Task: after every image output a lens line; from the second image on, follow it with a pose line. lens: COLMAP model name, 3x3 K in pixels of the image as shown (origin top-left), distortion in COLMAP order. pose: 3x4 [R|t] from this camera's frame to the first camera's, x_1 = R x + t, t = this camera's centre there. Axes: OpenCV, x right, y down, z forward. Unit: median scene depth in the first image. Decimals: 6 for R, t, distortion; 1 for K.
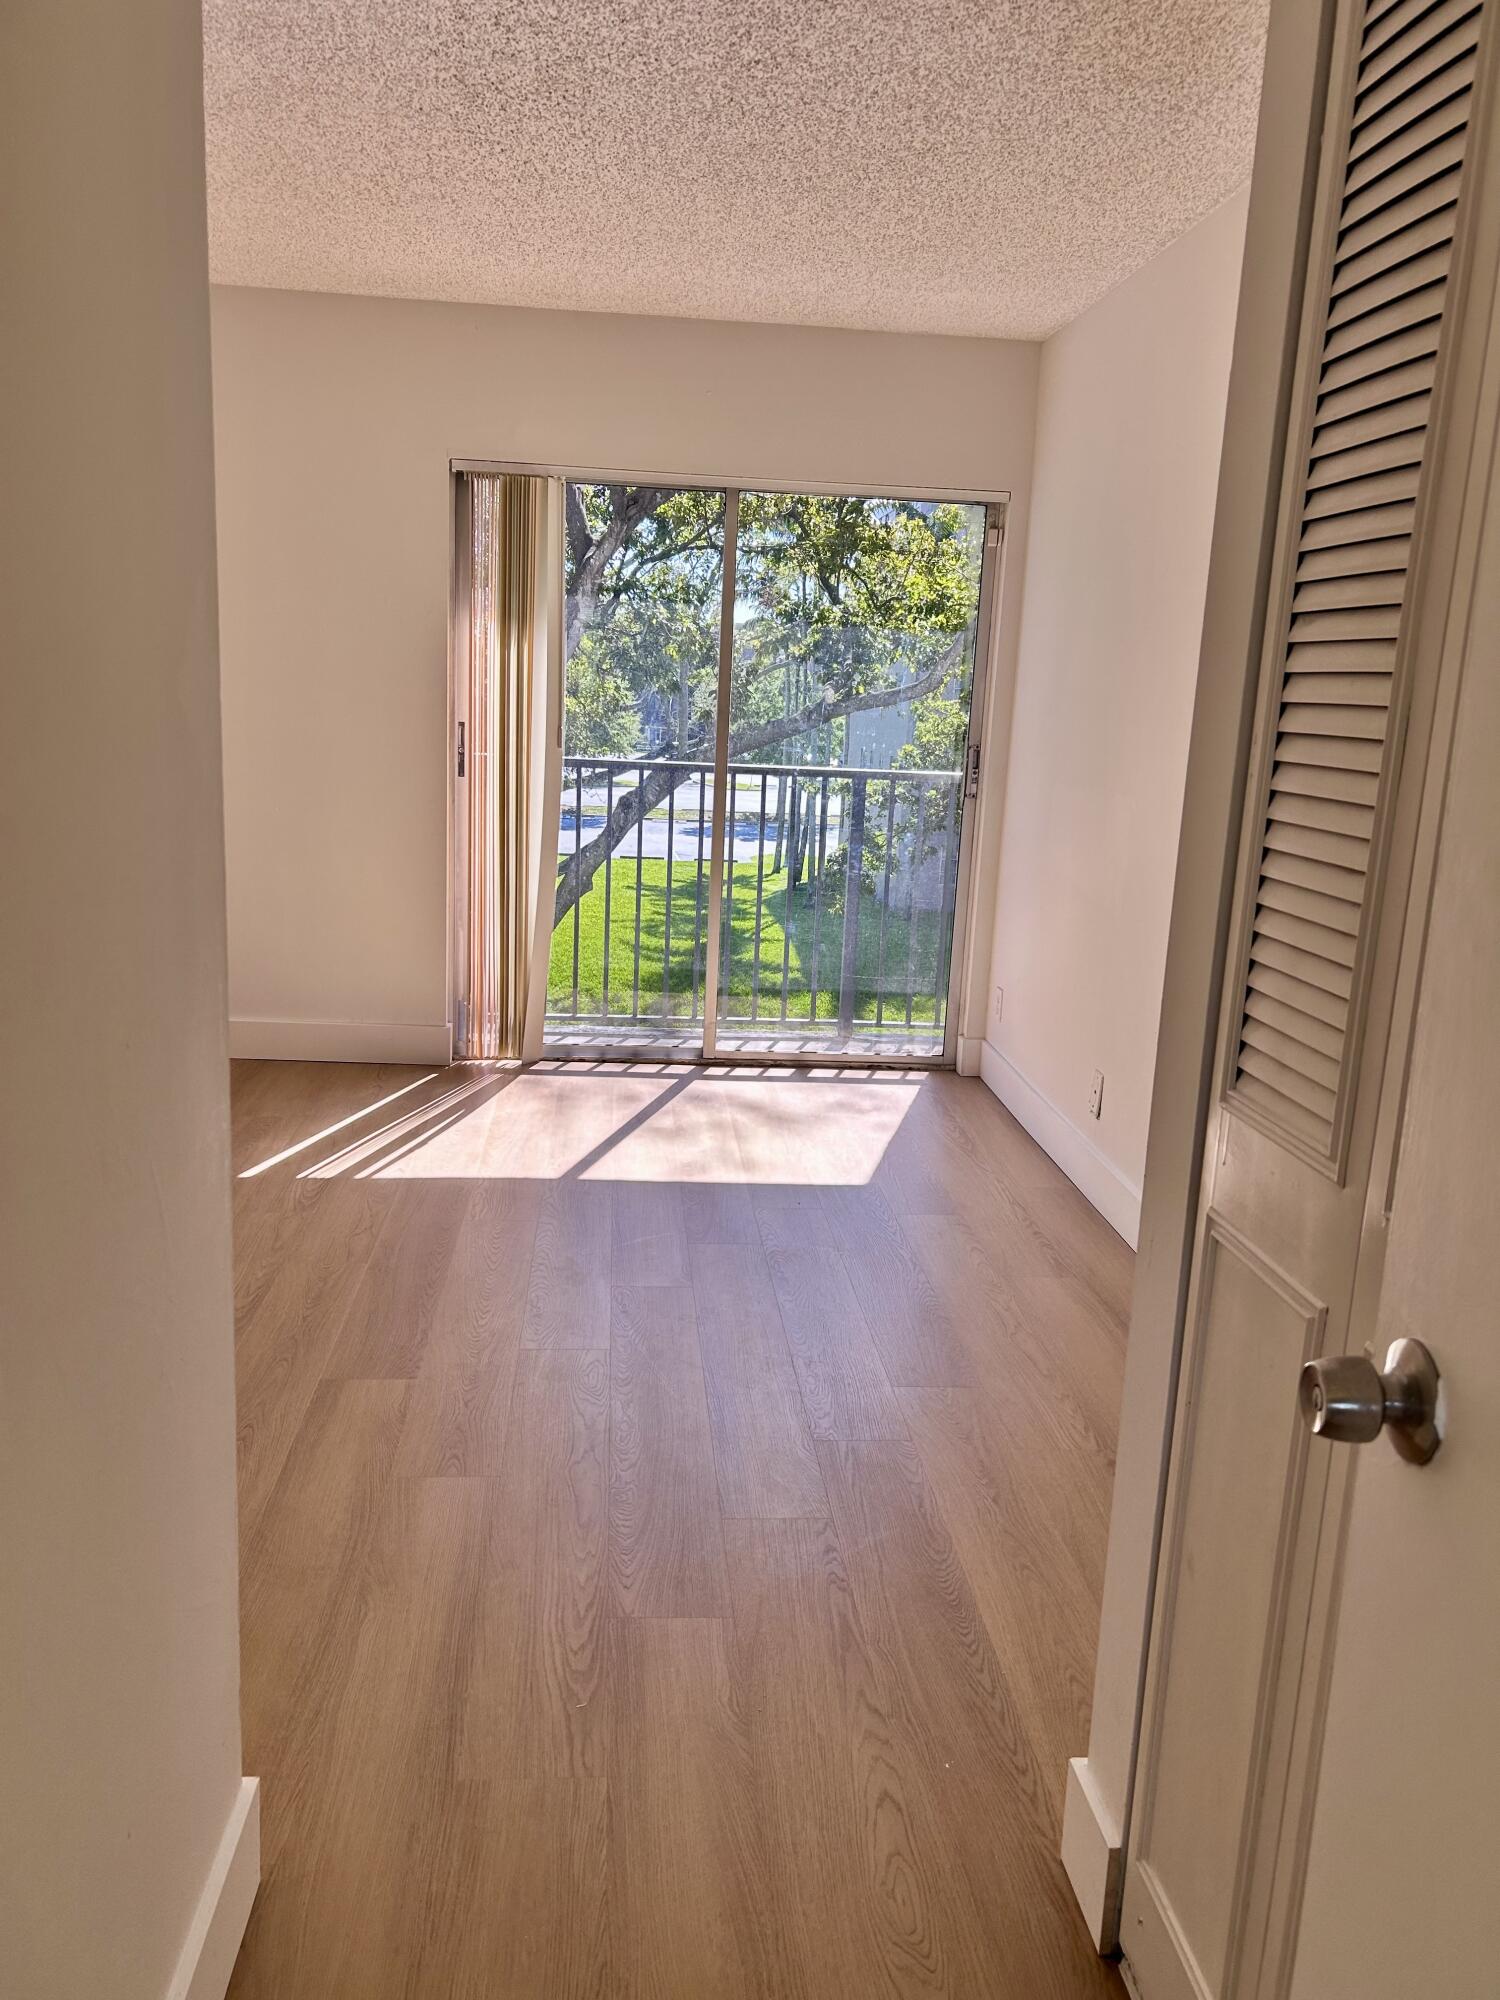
lens RADIAL K [[1511.9, 0, 757.2], [0, 1511.9, 996.0], [0, 0, 1]] dist [0.051267, -0.066640]
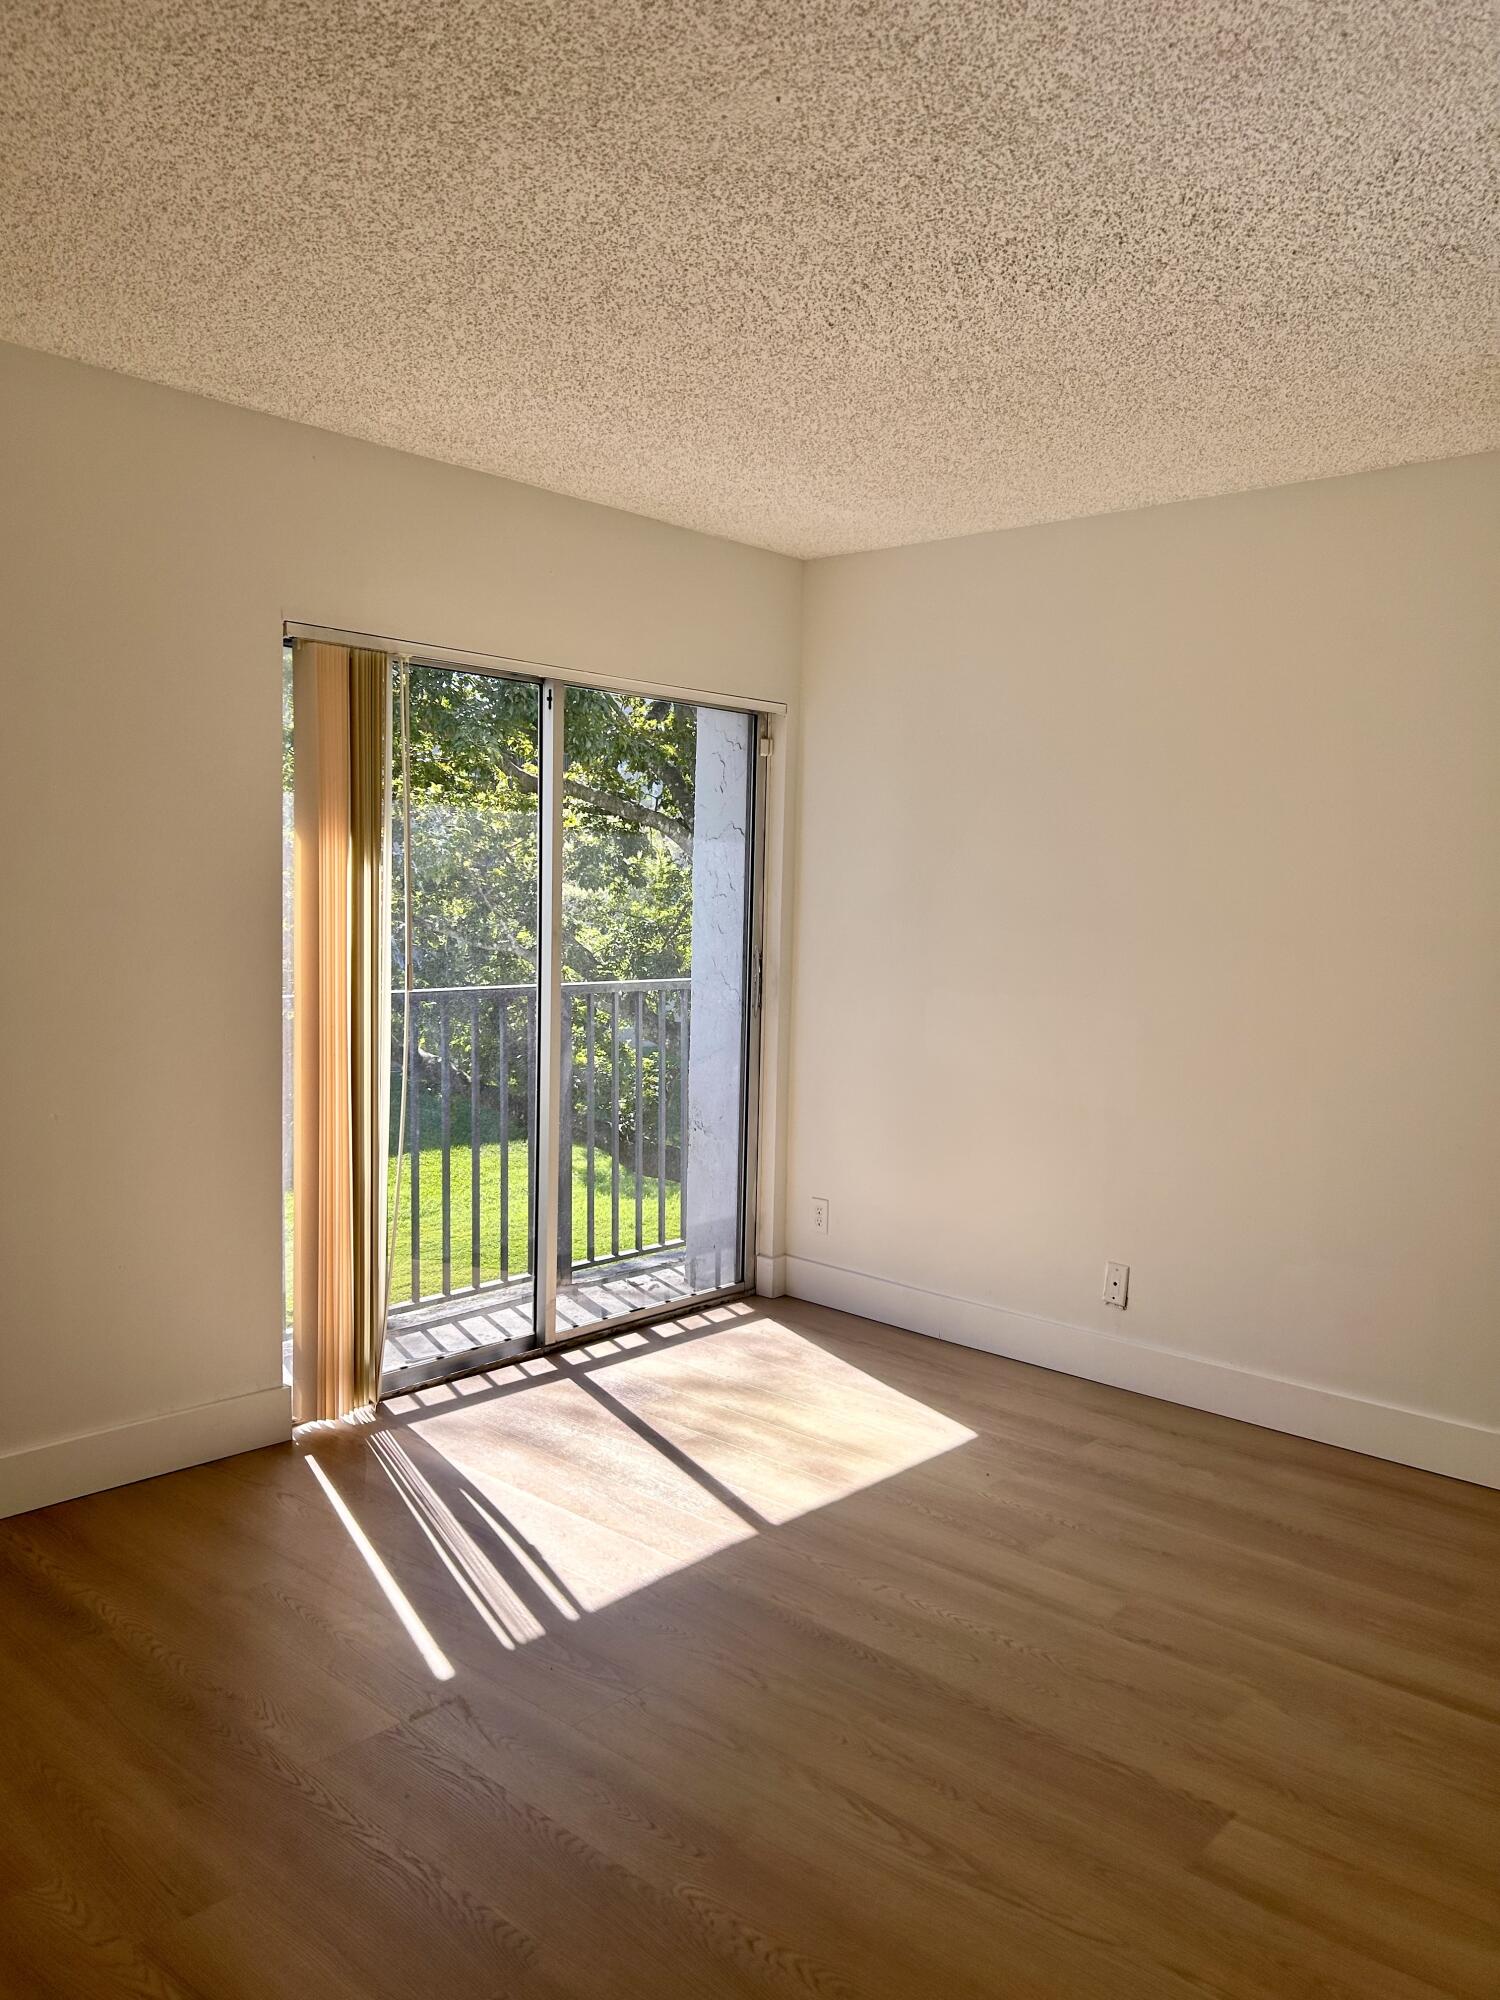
lens RADIAL K [[1510.7, 0, 756.9], [0, 1510.7, 1020.1], [0, 0, 1]] dist [0.063636, -0.069414]
pose [[0.725103, -0.089746, 0.682768, -0.565854], [0.146991, 0.988793, -0.026133, -0.108649], [-0.672770, 0.119310, 0.730168, 0.329147]]
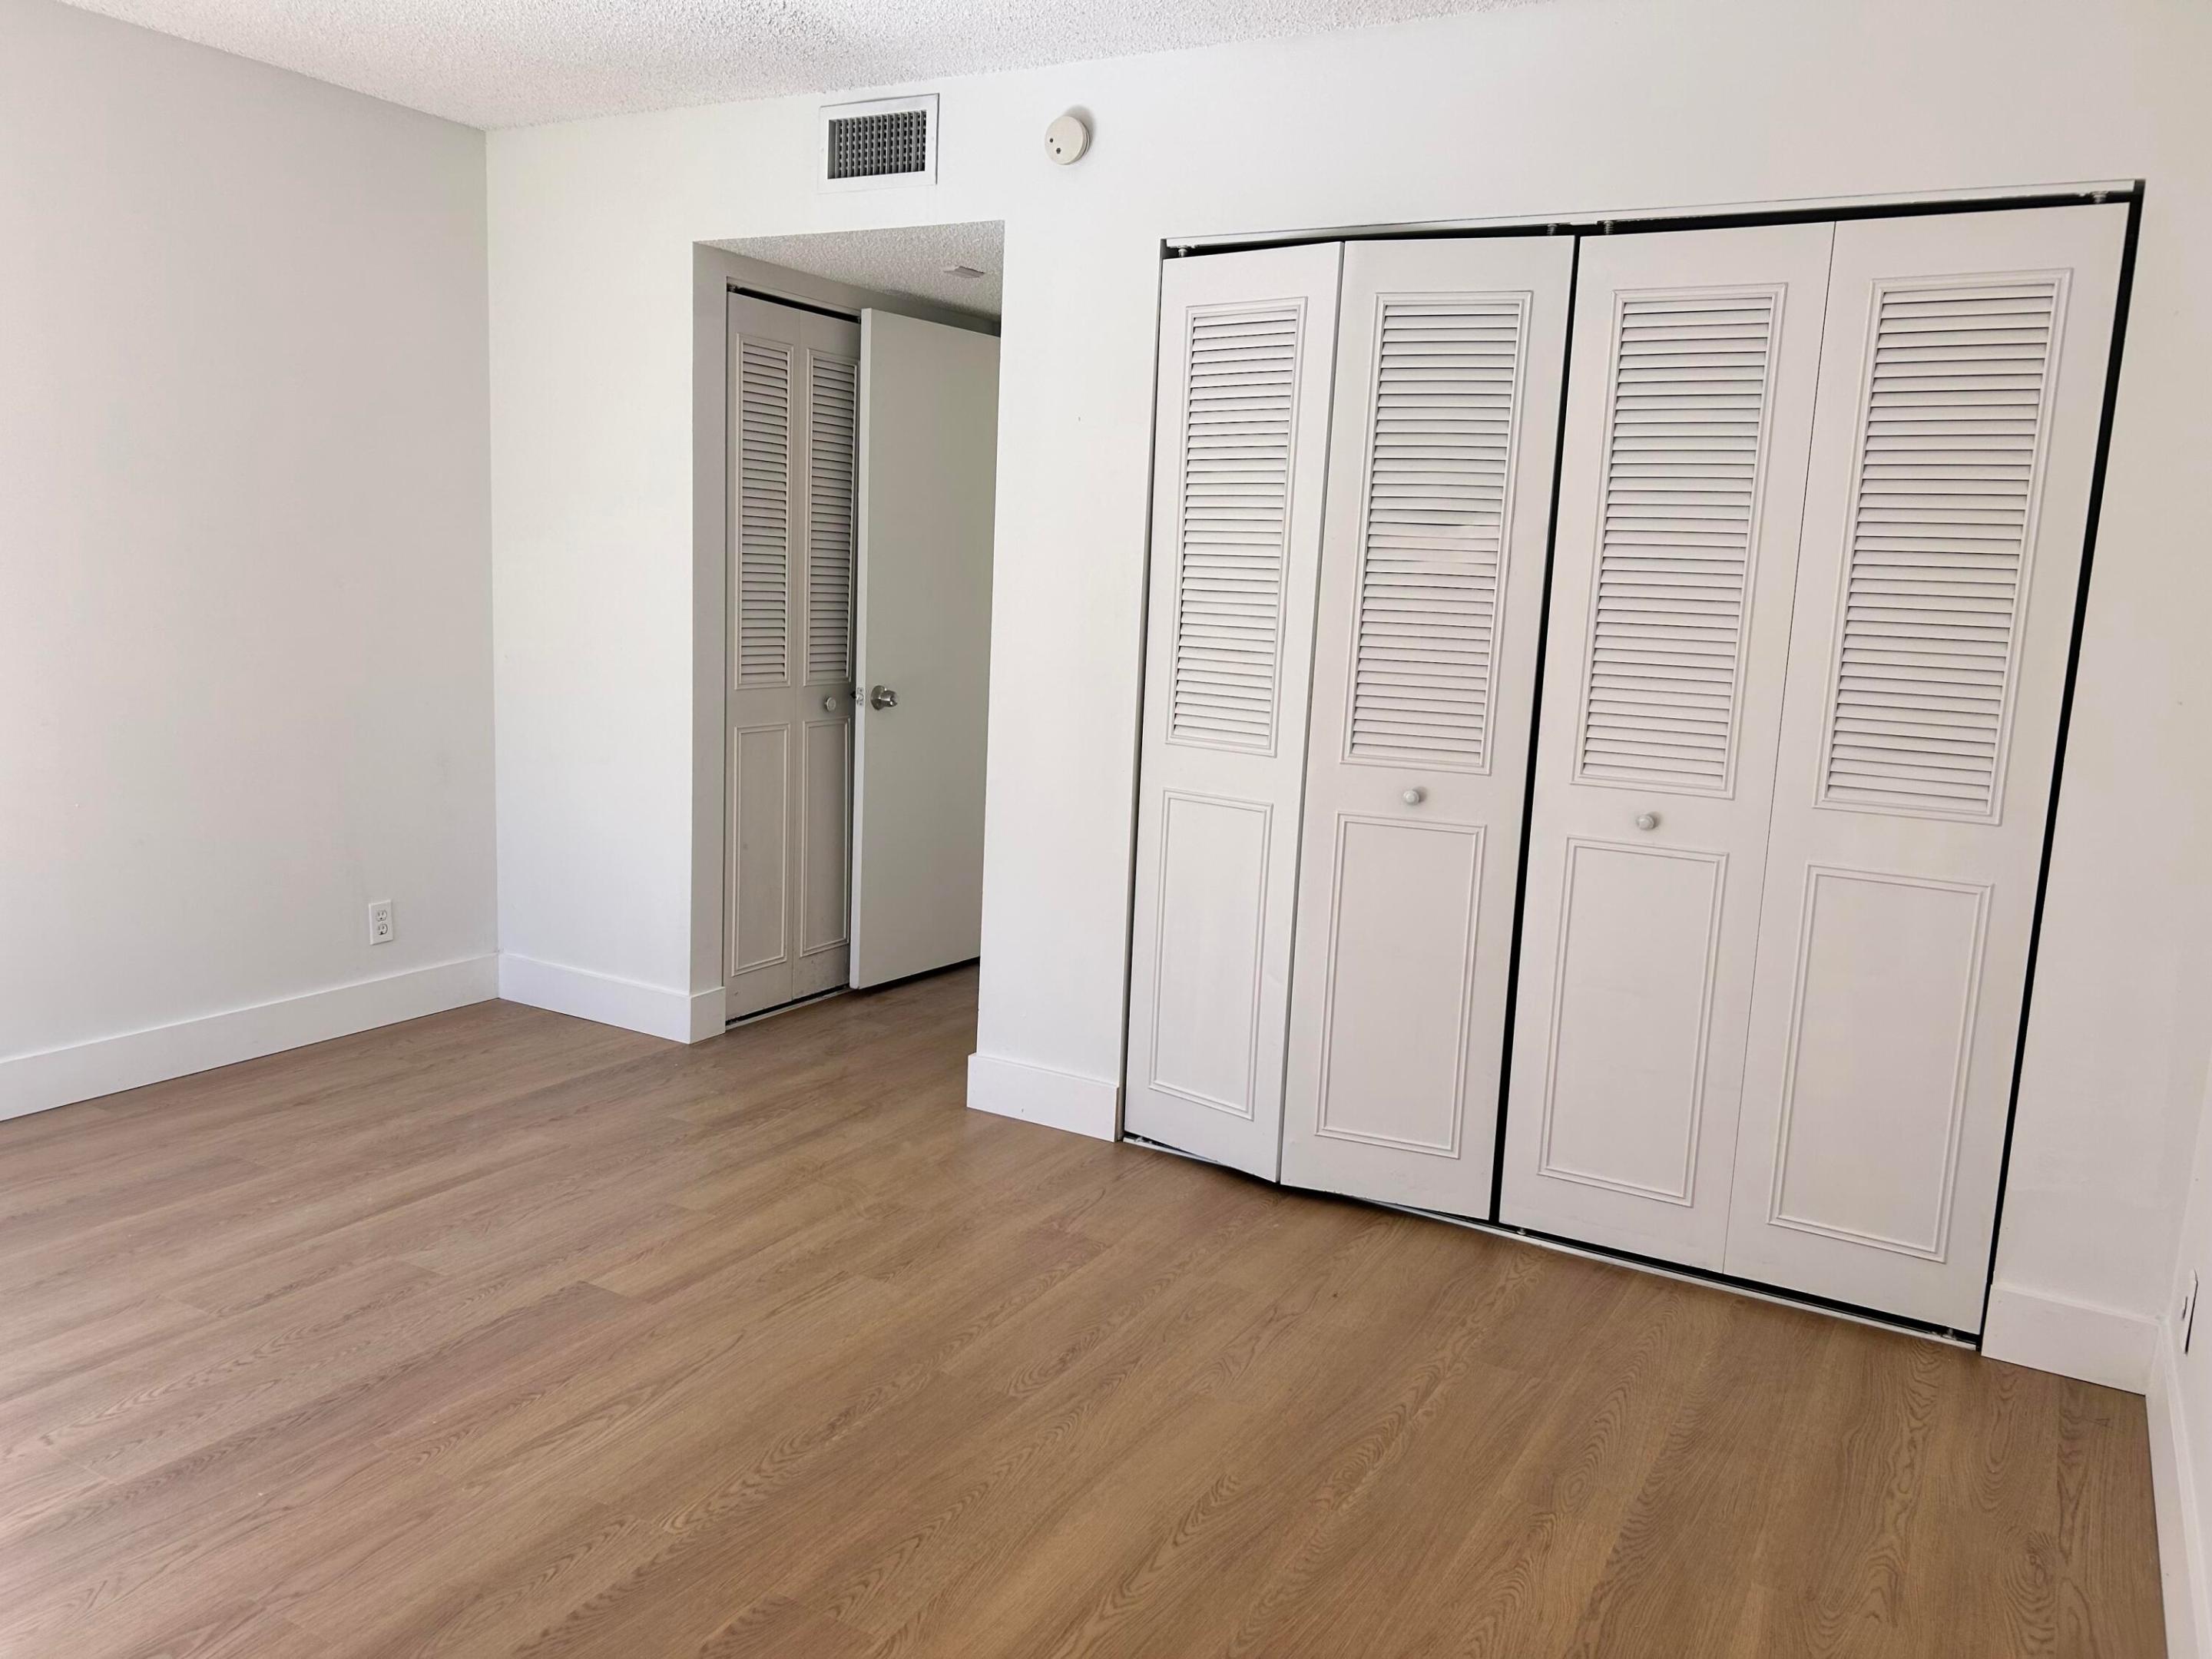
lens RADIAL K [[1670.9, 0, 1106.0], [0, 1670.9, 829.5], [0, 0, 1]] dist [0.063636, -0.069414]
pose [[-0.818422, -0.173190, 0.547896, -0.639782], [0.030582, 0.939018, 0.342506, -0.232244], [-0.573803, 0.297071, -0.763216, 0.951590]]
